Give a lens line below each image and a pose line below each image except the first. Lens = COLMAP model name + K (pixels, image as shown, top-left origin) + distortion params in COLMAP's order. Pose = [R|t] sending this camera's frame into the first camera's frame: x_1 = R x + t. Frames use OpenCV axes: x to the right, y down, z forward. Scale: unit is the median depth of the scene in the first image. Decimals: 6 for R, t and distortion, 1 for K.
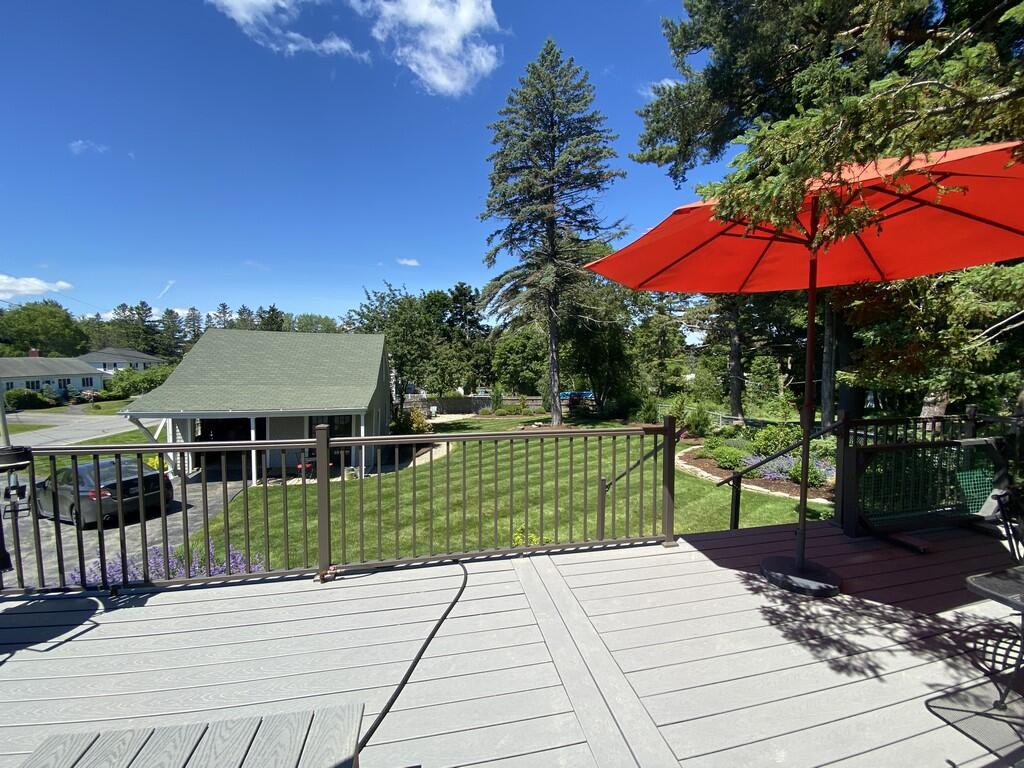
lens RADIAL K [[417.1, 0, 511.7], [0, 417.1, 388.6], [0, 0, 1]] dist [-0.010109, -0.005179]
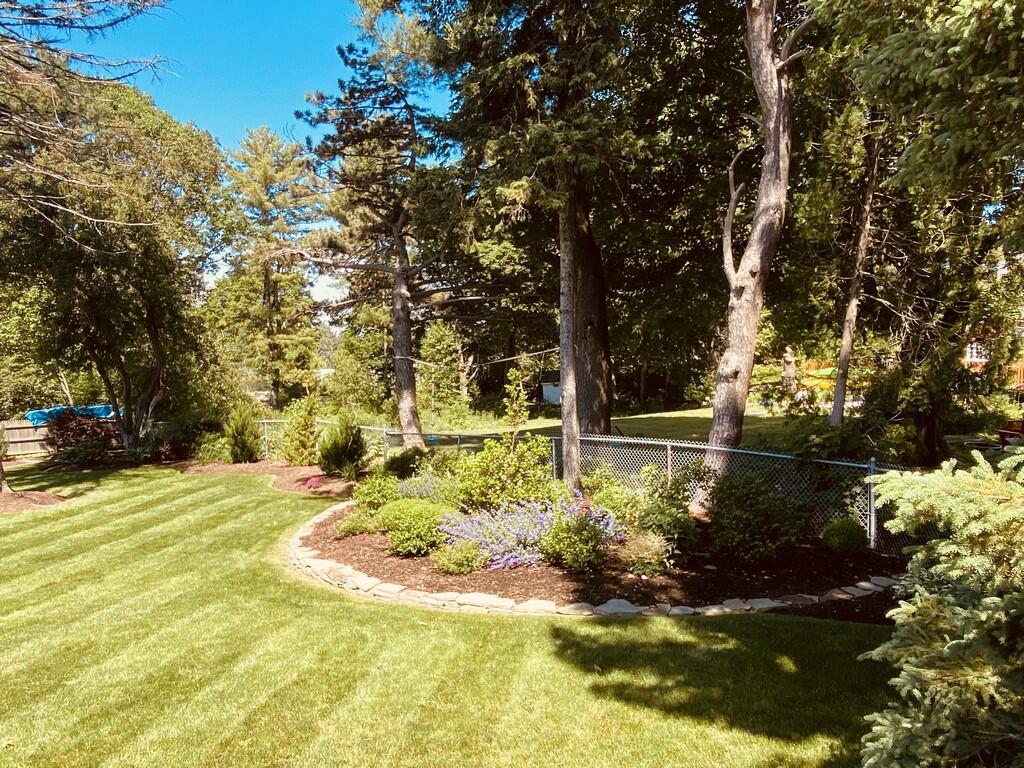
lens RADIAL K [[718.8, 0, 510.6], [0, 718.8, 384.8], [0, 0, 1]] dist [-0.006497, -0.001545]
pose [[0.793131, -0.040895, 0.607677, 0.073987], [0.052439, 0.998623, -0.001239, 0.013001], [-0.606789, 0.032848, 0.794184, 0.160970]]
